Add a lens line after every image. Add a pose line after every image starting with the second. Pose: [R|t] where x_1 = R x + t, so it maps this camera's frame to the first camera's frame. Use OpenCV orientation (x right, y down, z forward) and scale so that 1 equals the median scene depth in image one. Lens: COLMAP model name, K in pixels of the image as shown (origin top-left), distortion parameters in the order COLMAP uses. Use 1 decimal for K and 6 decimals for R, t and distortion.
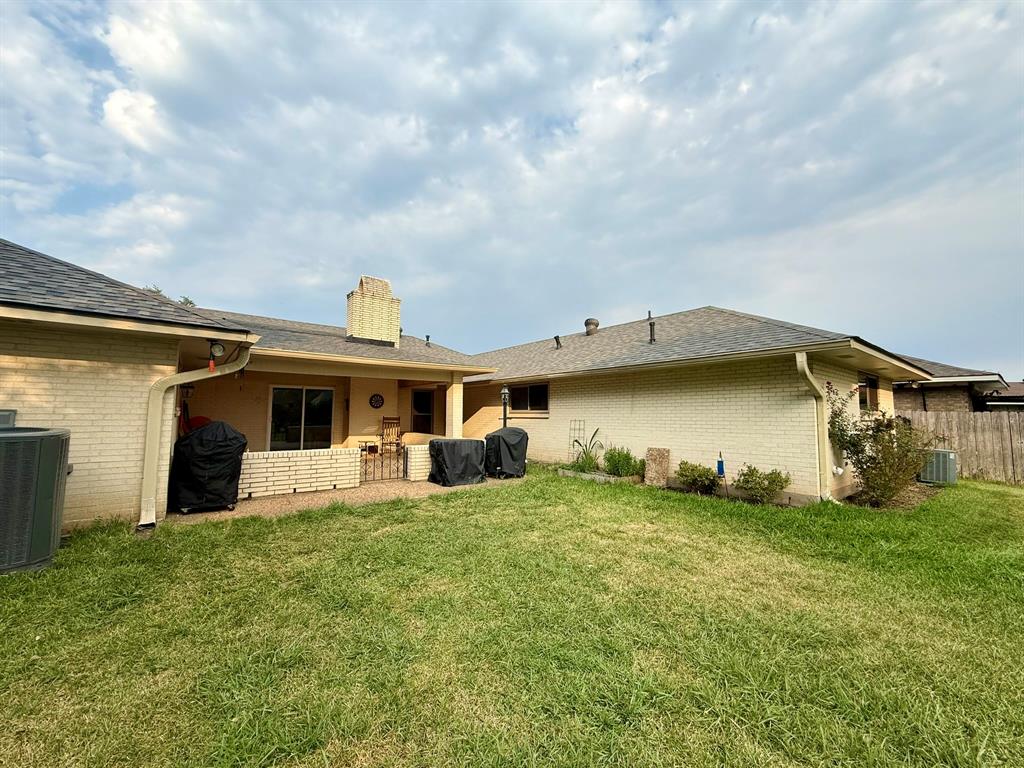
lens RADIAL K [[407.5, 0, 508.8], [0, 407.5, 385.7], [0, 0, 1]] dist [-0.000481, 0.000191]
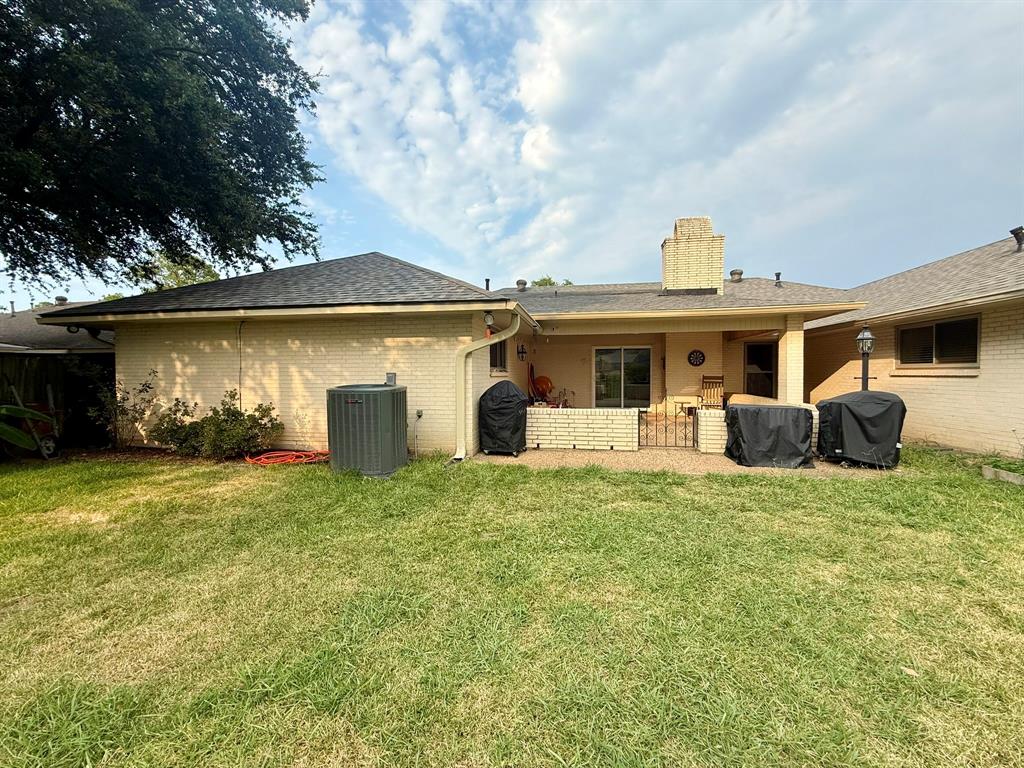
lens RADIAL K [[407.5, 0, 513.1], [0, 407.5, 381.2], [0, 0, 1]] dist [-0.000481, 0.000191]
pose [[0.664458, 0.004980, -0.747309, 0.089974], [0.062514, 0.996103, 0.062221, 0.008844], [0.744706, -0.088060, 0.661557, 0.121620]]
